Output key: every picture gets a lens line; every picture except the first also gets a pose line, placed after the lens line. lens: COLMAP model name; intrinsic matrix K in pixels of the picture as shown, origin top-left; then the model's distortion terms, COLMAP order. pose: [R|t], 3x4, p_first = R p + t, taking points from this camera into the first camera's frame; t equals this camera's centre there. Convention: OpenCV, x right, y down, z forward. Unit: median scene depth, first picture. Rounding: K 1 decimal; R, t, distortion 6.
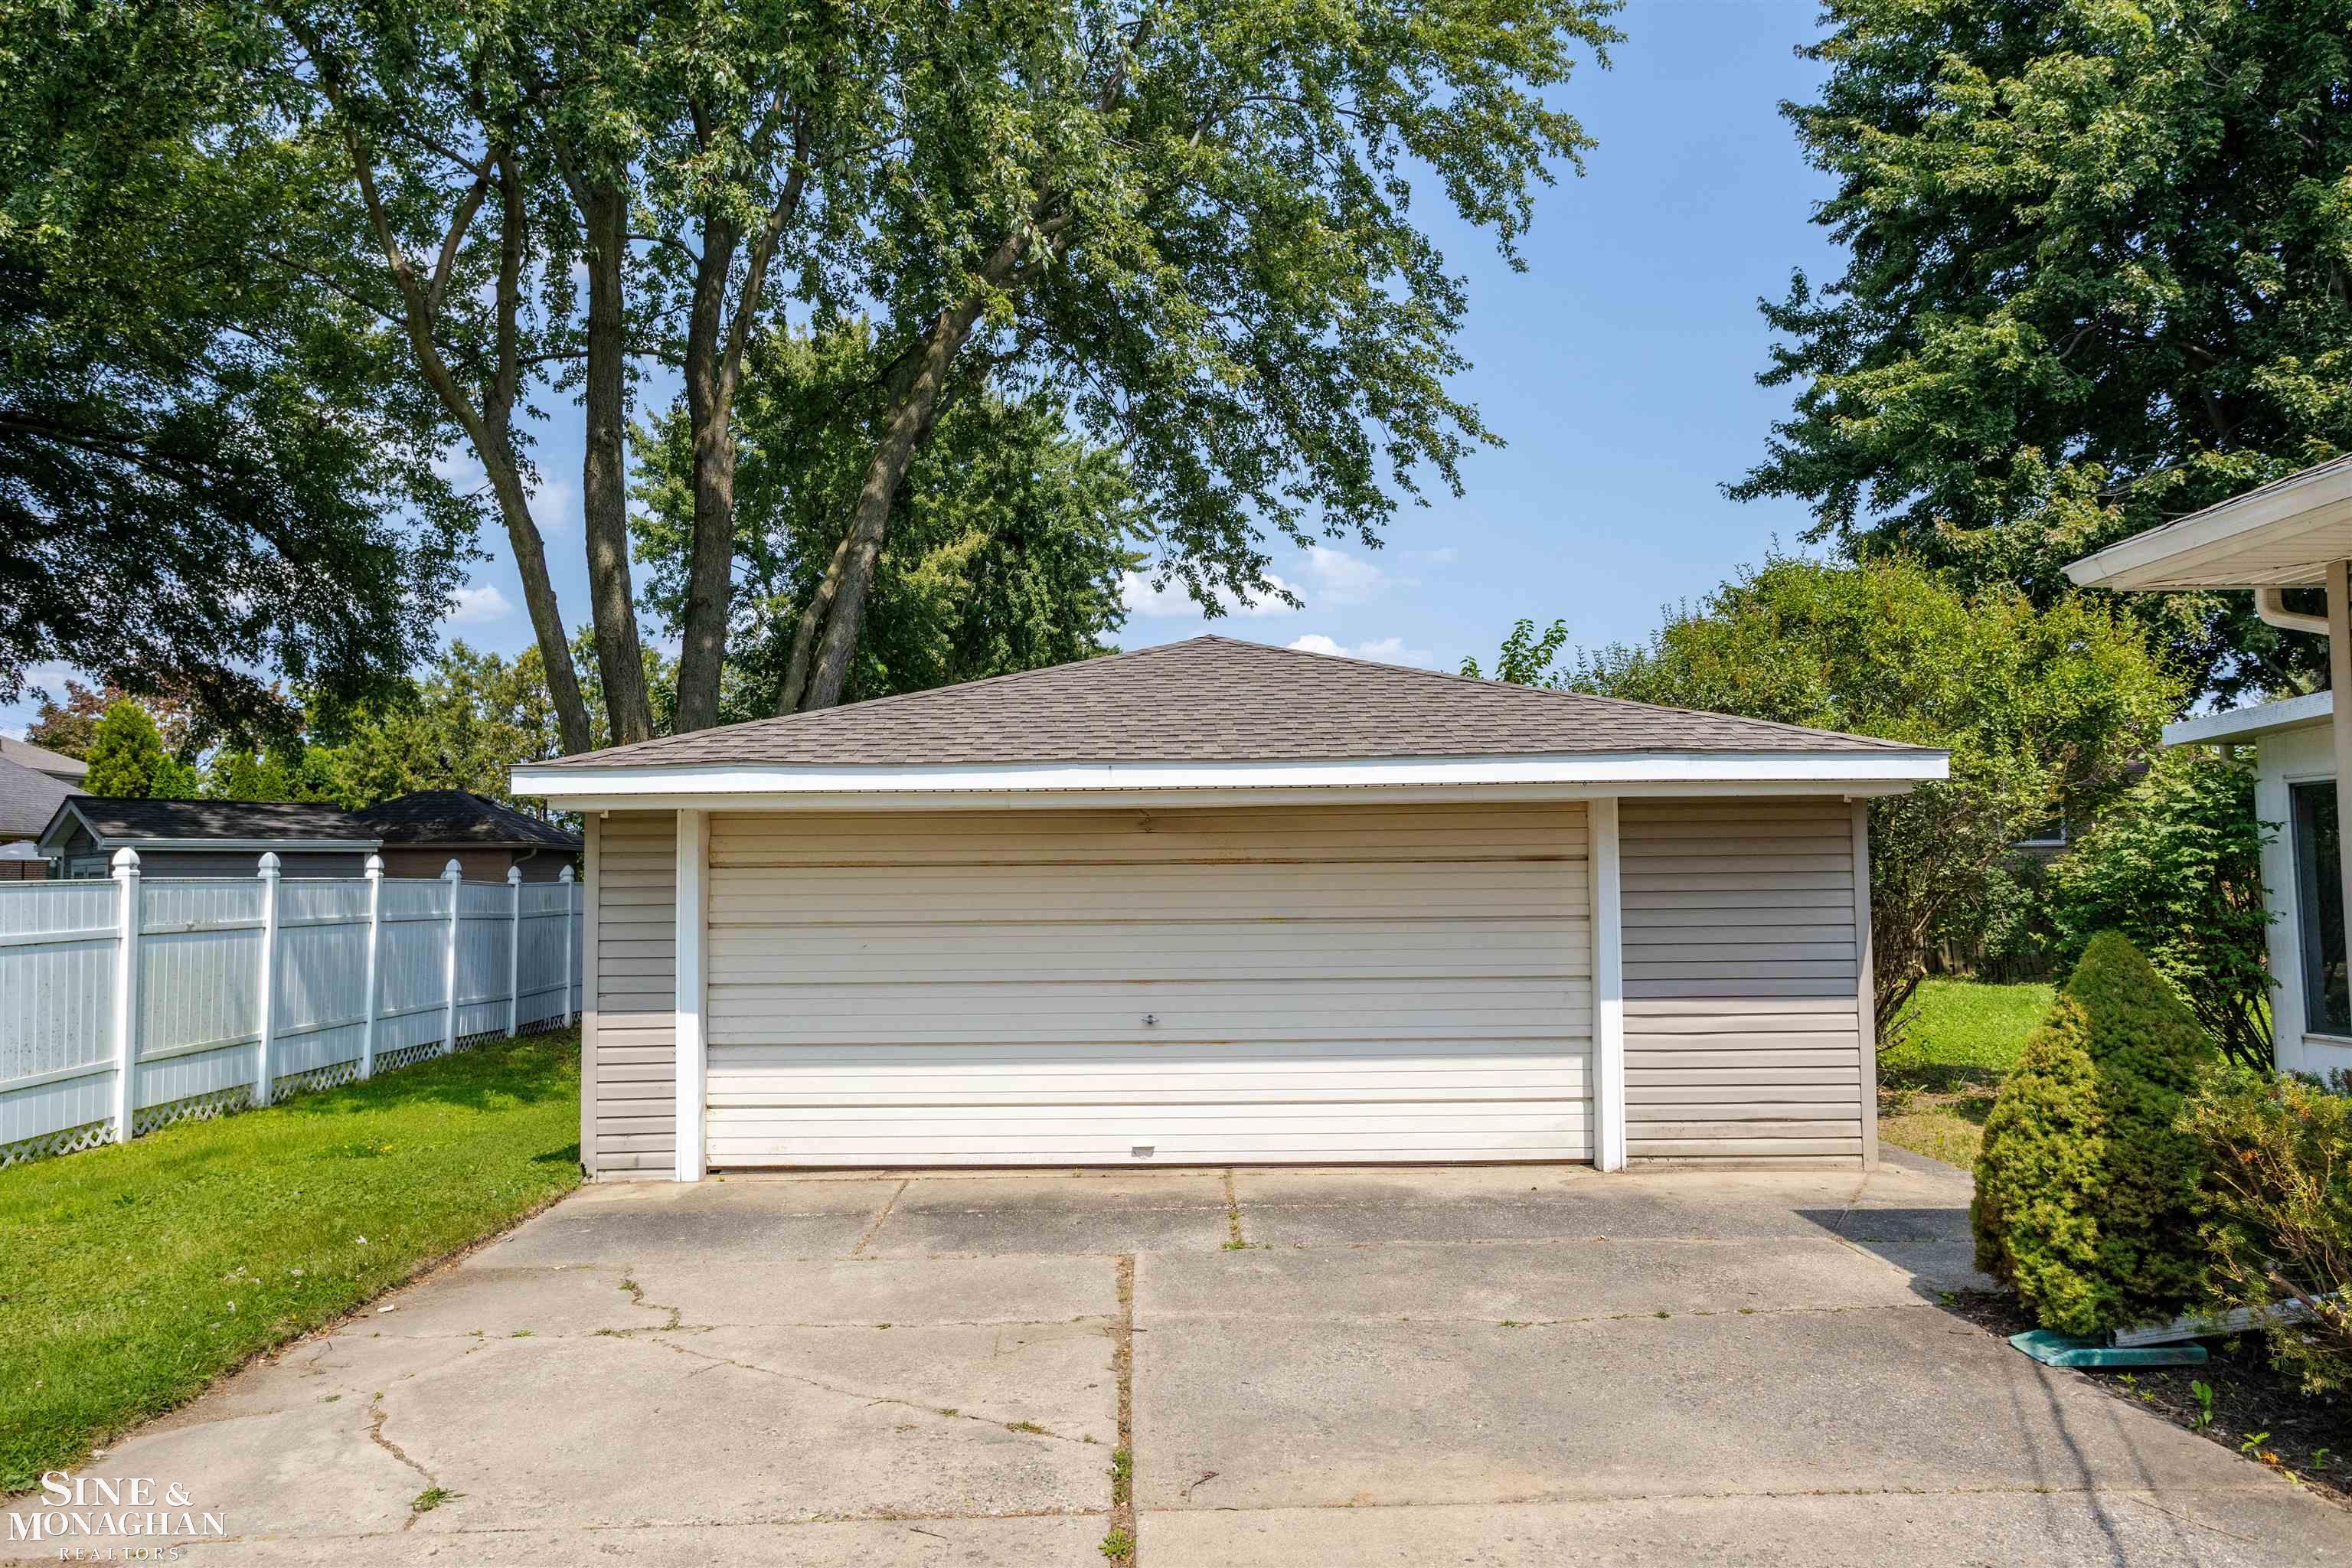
lens RADIAL K [[1644.8, 0, 1102.8], [0, 1644.8, 774.0], [0, 0, 1]] dist [-0.002815, -0.001461]
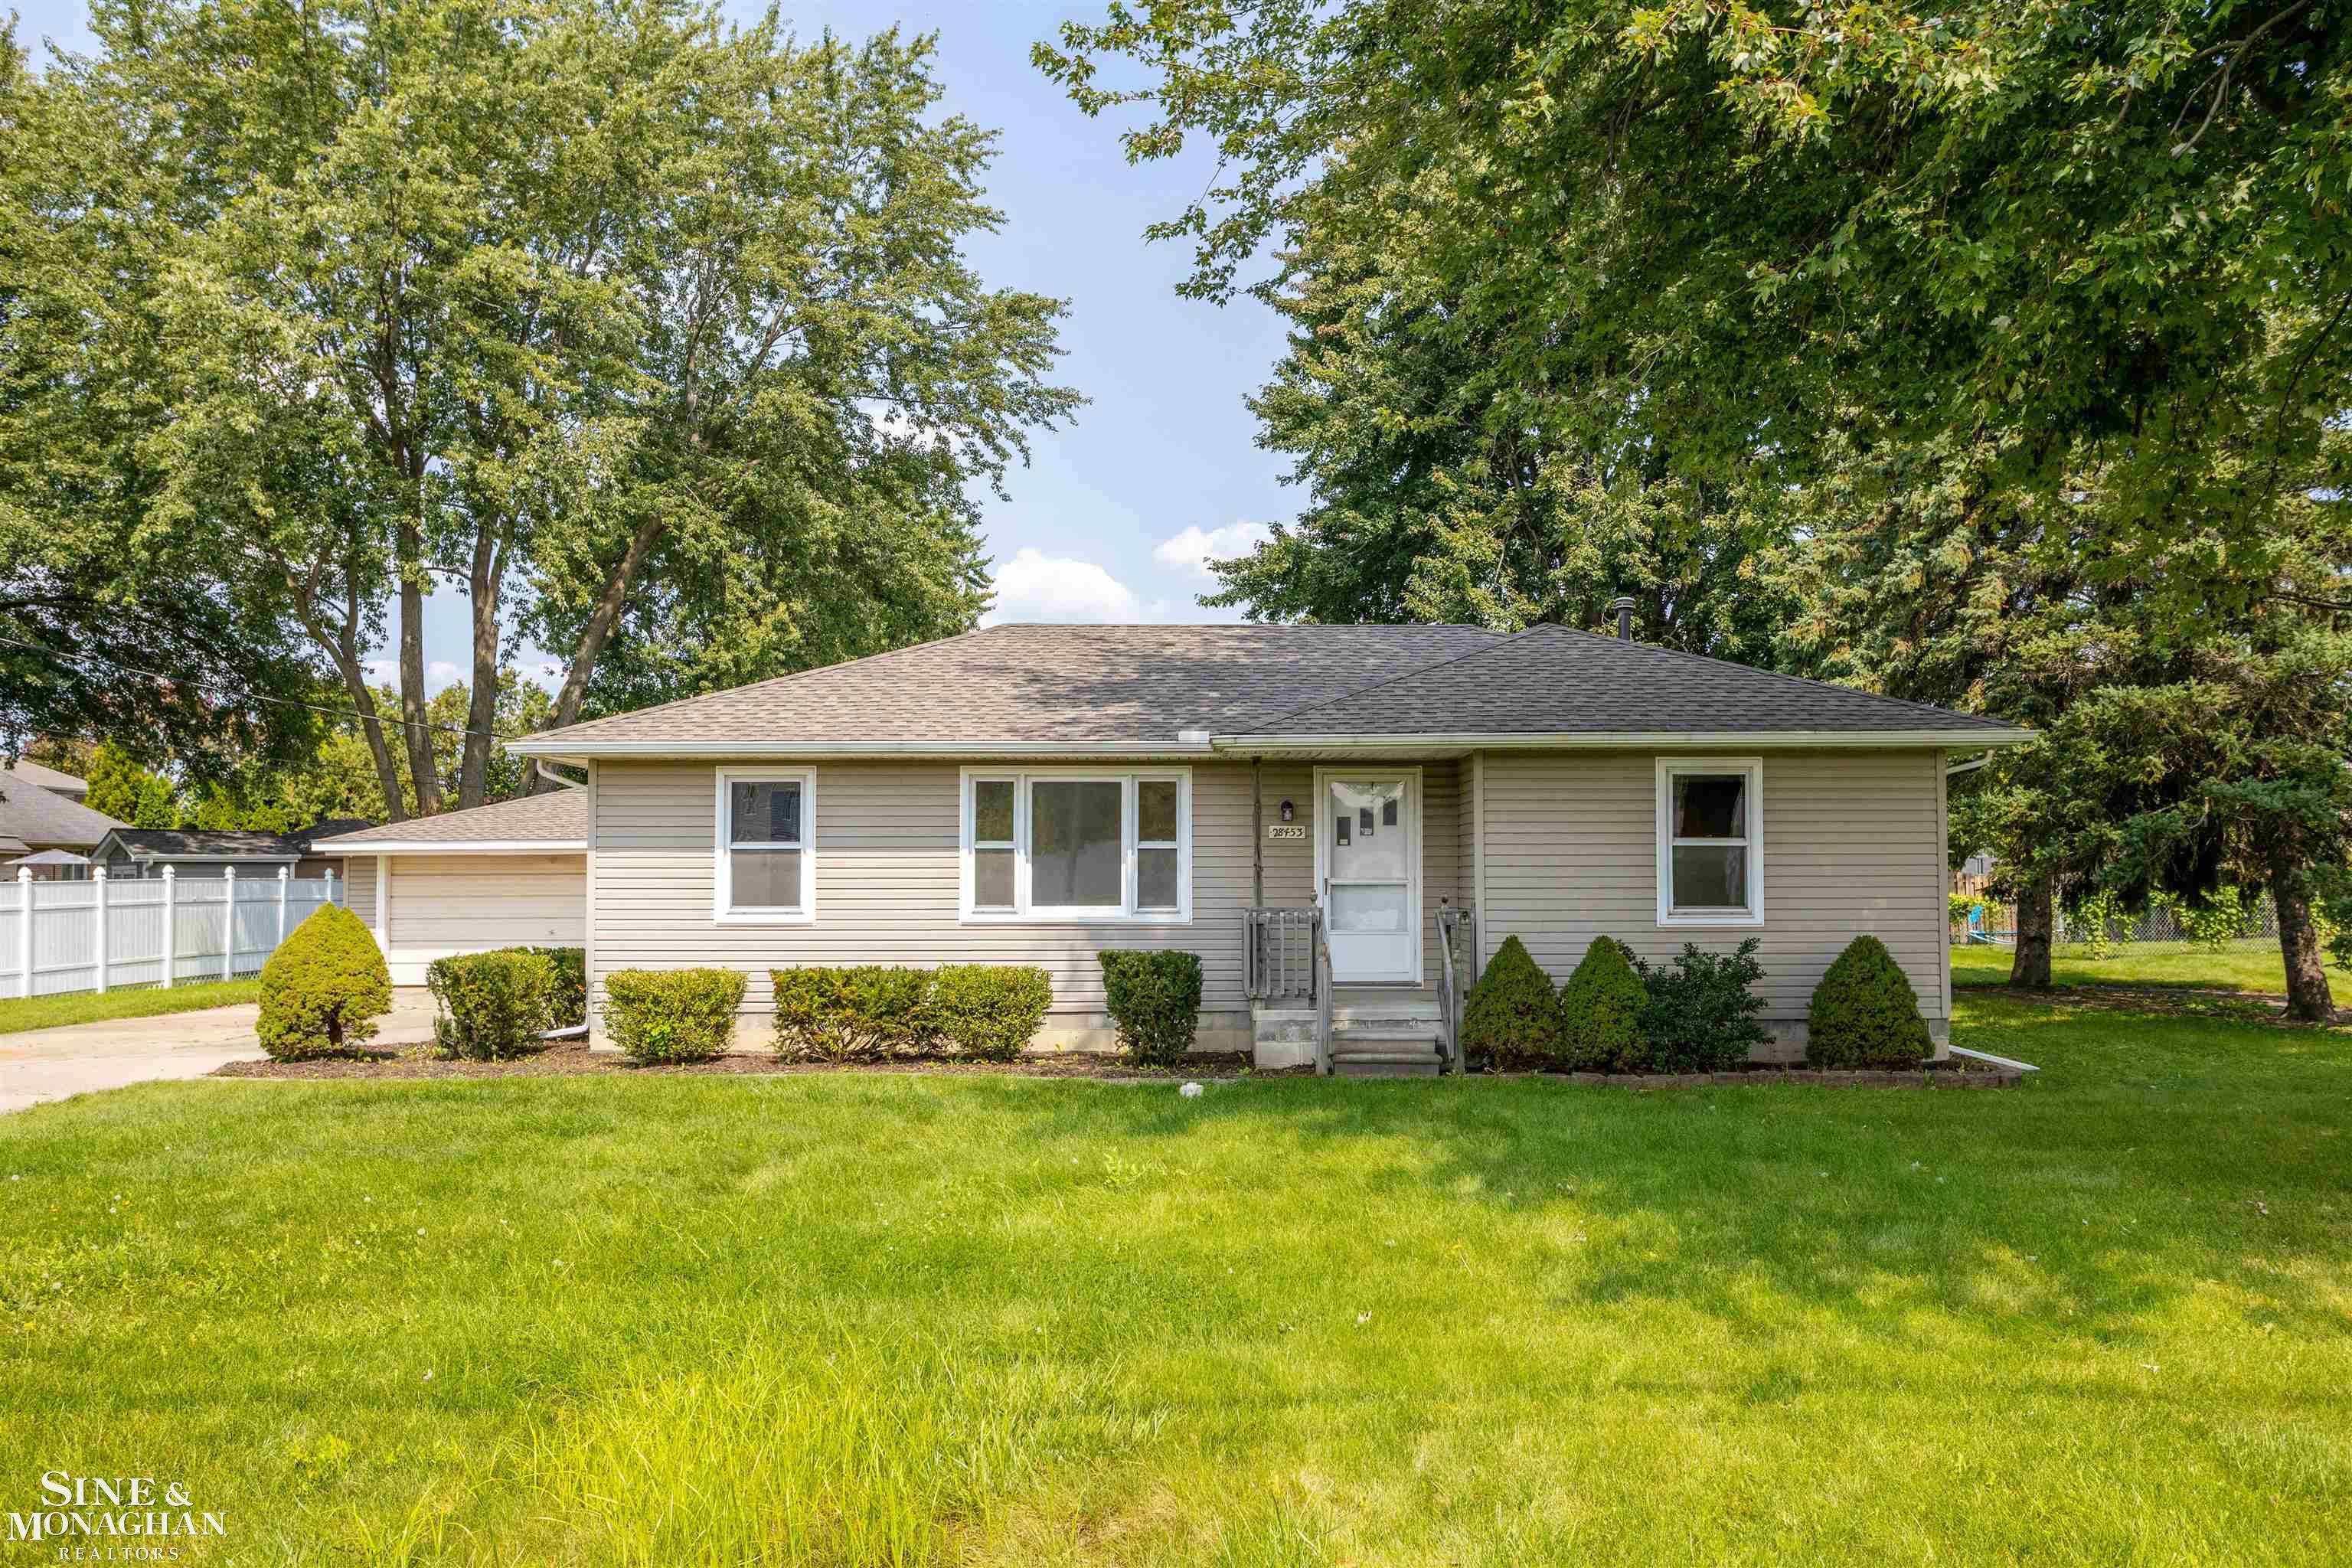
lens RADIAL K [[1904.6, 0, 1178.5], [0, 1904.6, 798.6], [0, 0, 1]] dist [0.001913, 0.002178]
pose [[0.999935, 0.002777, -0.011045, 0.428509], [-0.002536, 0.999758, 0.021856, -0.055665], [0.011103, -0.021826, 0.999700, -0.830939]]
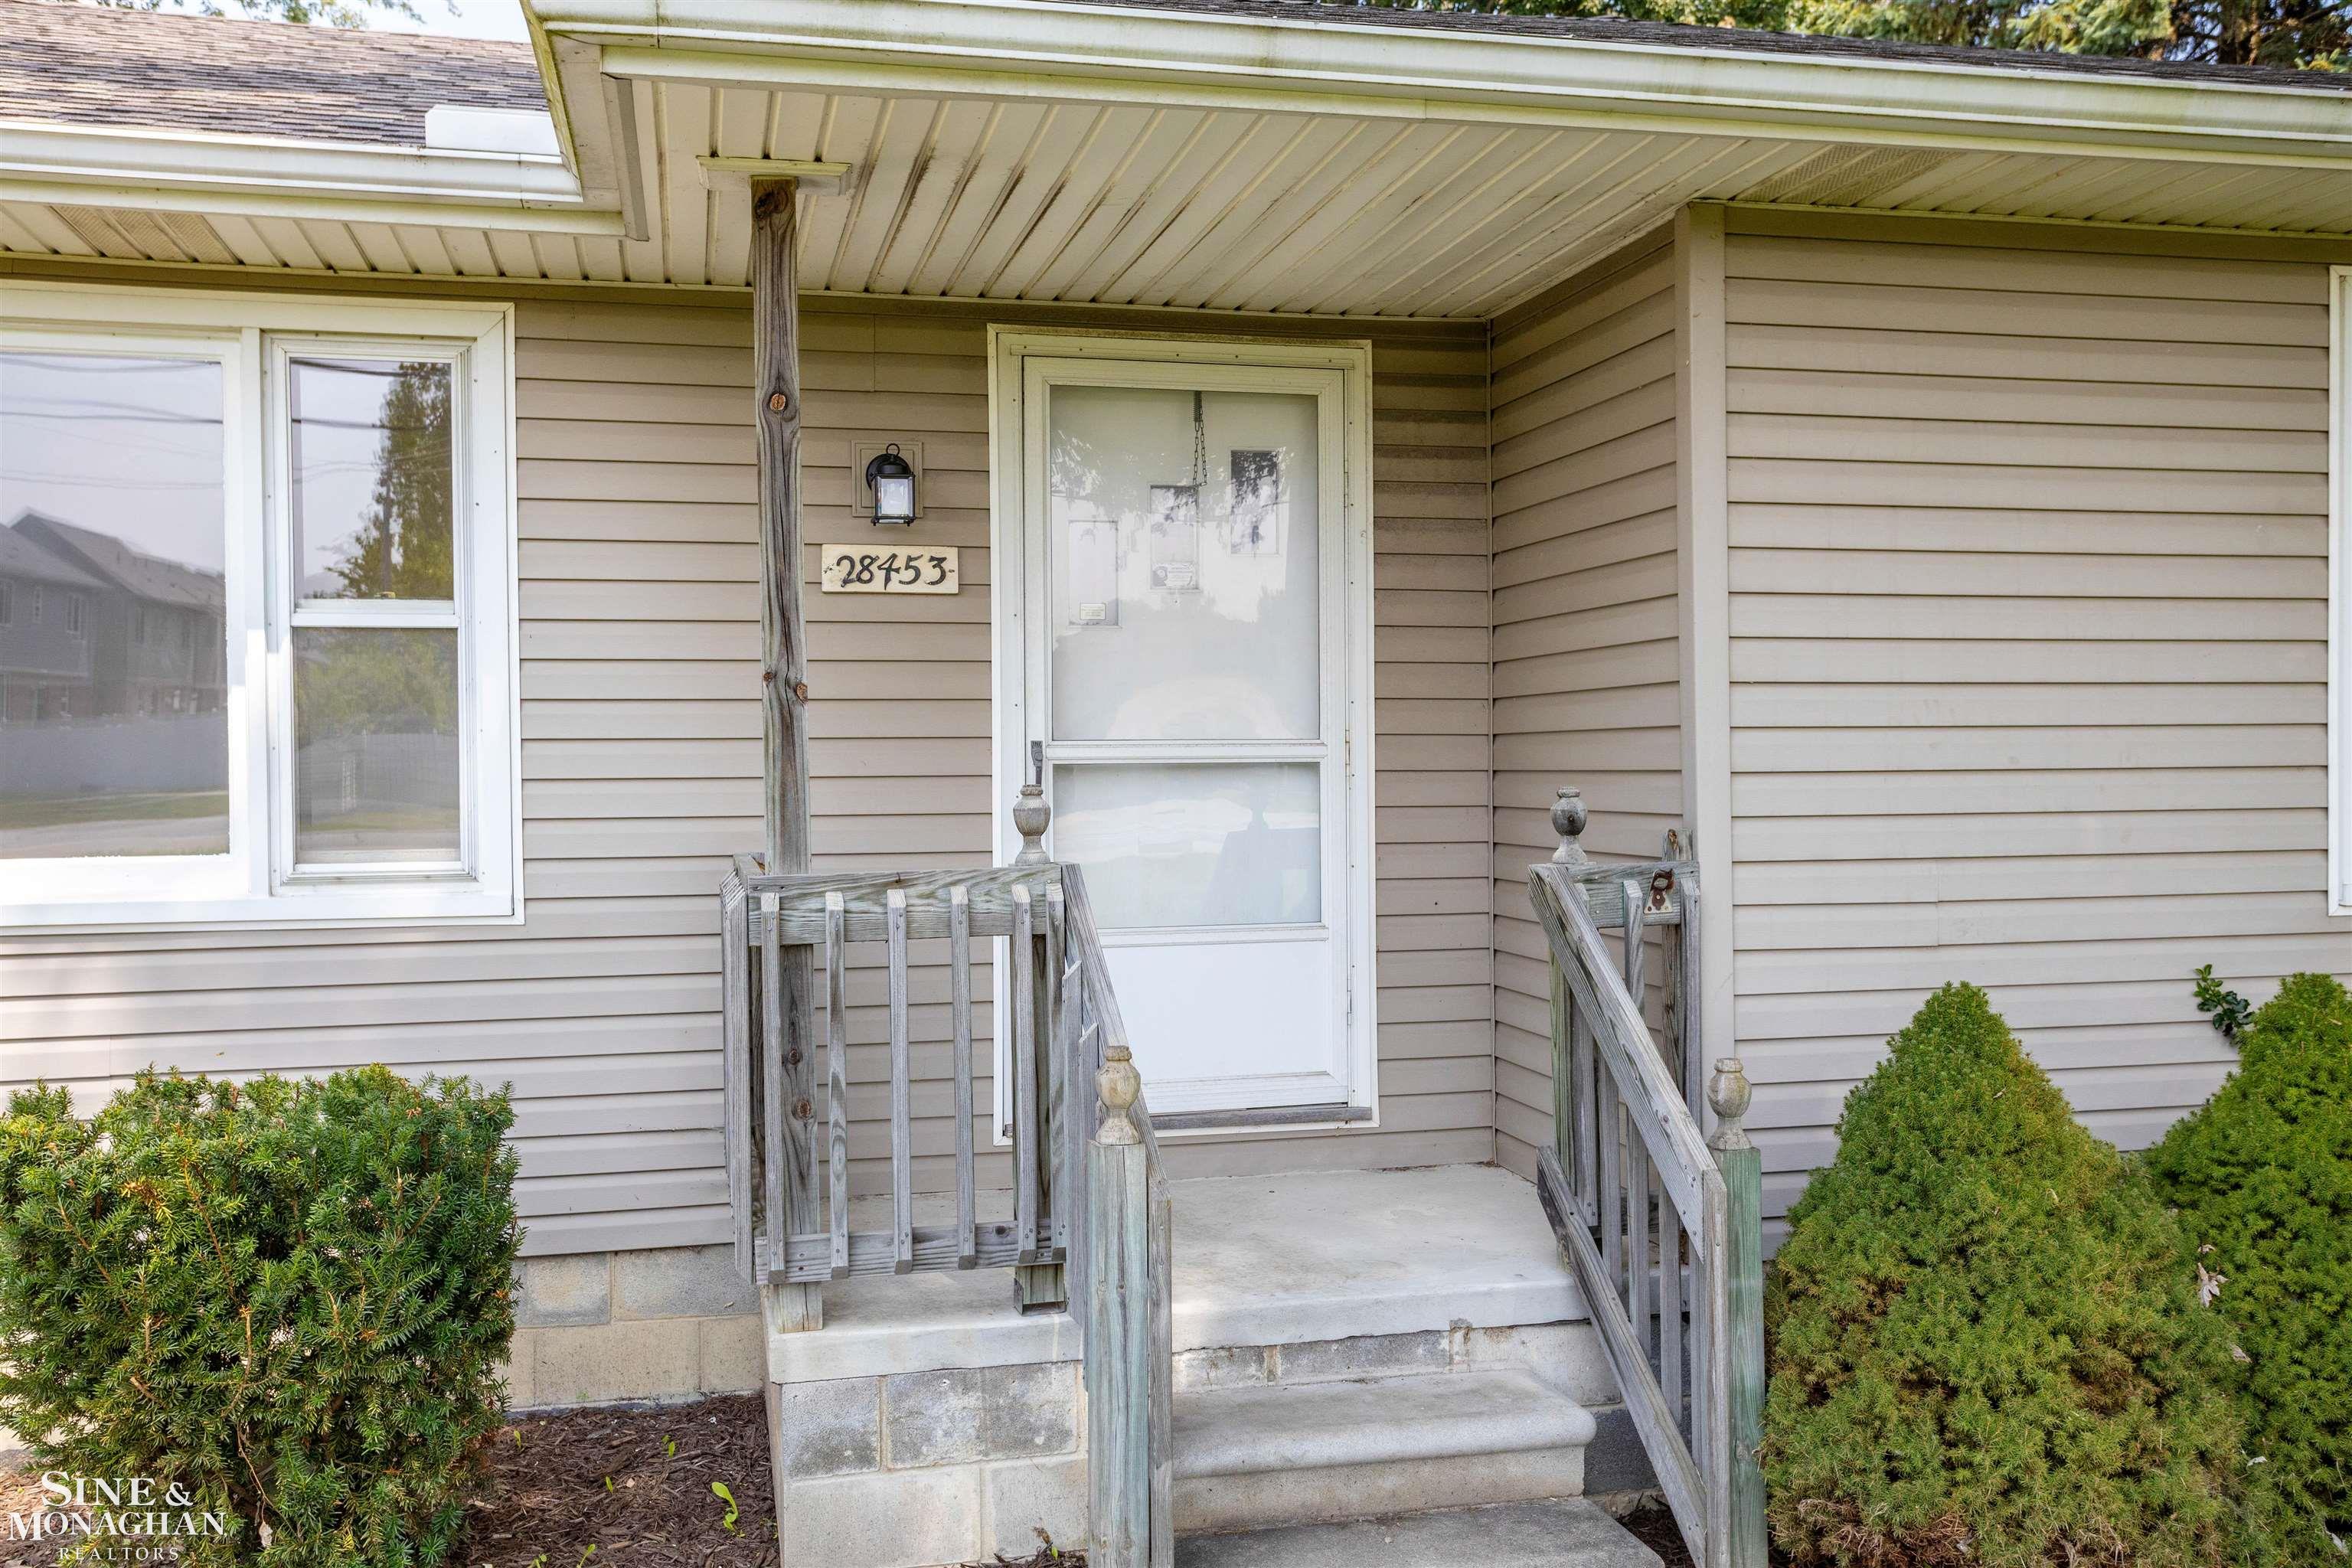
lens RADIAL K [[2033.7, 0, 1177.3], [0, 2033.7, 833.3], [0, 0, 1]] dist [0.005409, 0.002249]
pose [[0.975142, -0.010367, 0.221336, 0.445212], [-0.011980, 0.994977, 0.099382, -0.018874], [-0.221255, -0.099563, 0.970120, -0.279393]]
